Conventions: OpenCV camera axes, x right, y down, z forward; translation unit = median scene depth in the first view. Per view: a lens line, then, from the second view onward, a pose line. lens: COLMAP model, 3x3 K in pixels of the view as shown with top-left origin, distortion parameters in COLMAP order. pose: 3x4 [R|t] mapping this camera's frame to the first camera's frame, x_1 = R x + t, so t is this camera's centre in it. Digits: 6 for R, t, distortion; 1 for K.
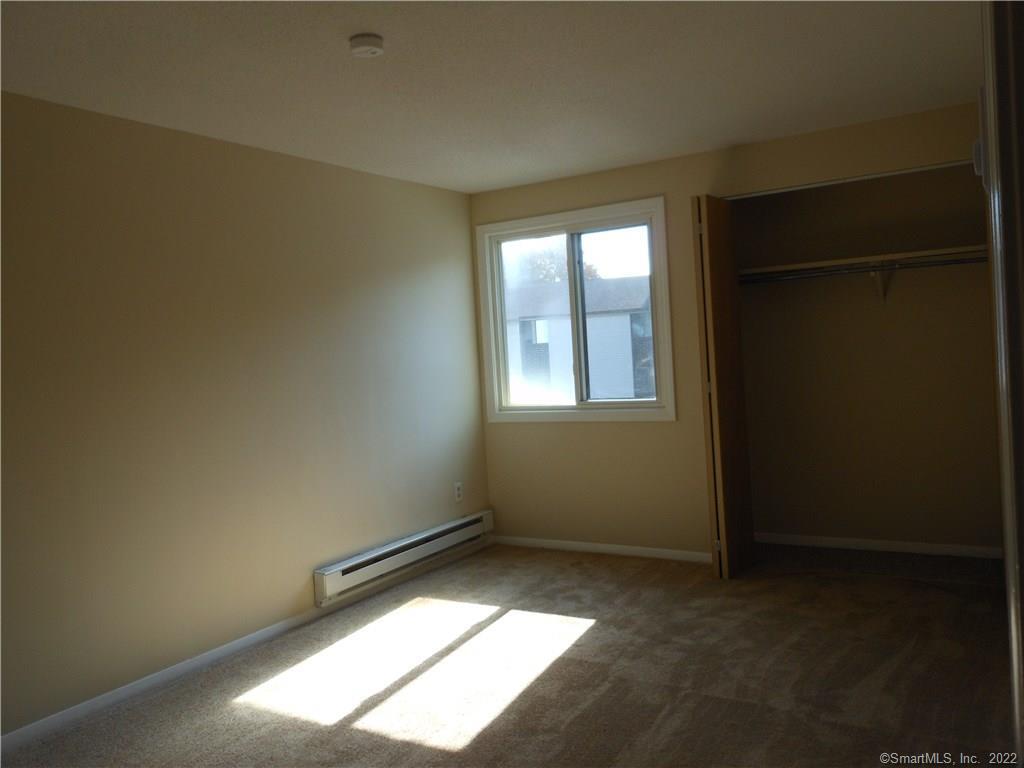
lens RADIAL K [[835.0, 0, 508.3], [0, 835.0, 385.9], [0, 0, 1]] dist [-0.005679, 0.002281]
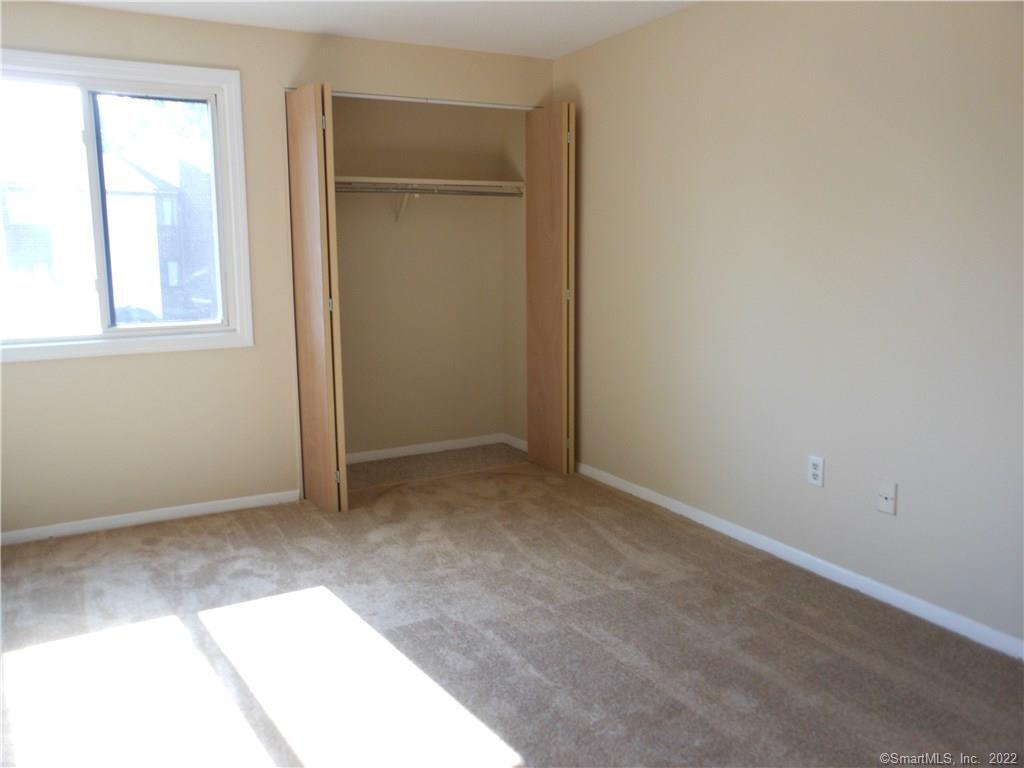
lens RADIAL K [[835.0, 0, 510.0], [0, 835.0, 379.3], [0, 0, 1]] dist [-0.005679, 0.002281]
pose [[0.484937, -0.084631, 0.870445, -0.465080], [0.011267, 0.995829, 0.090545, 0.002240], [-0.874476, -0.034101, 0.483868, 0.402503]]
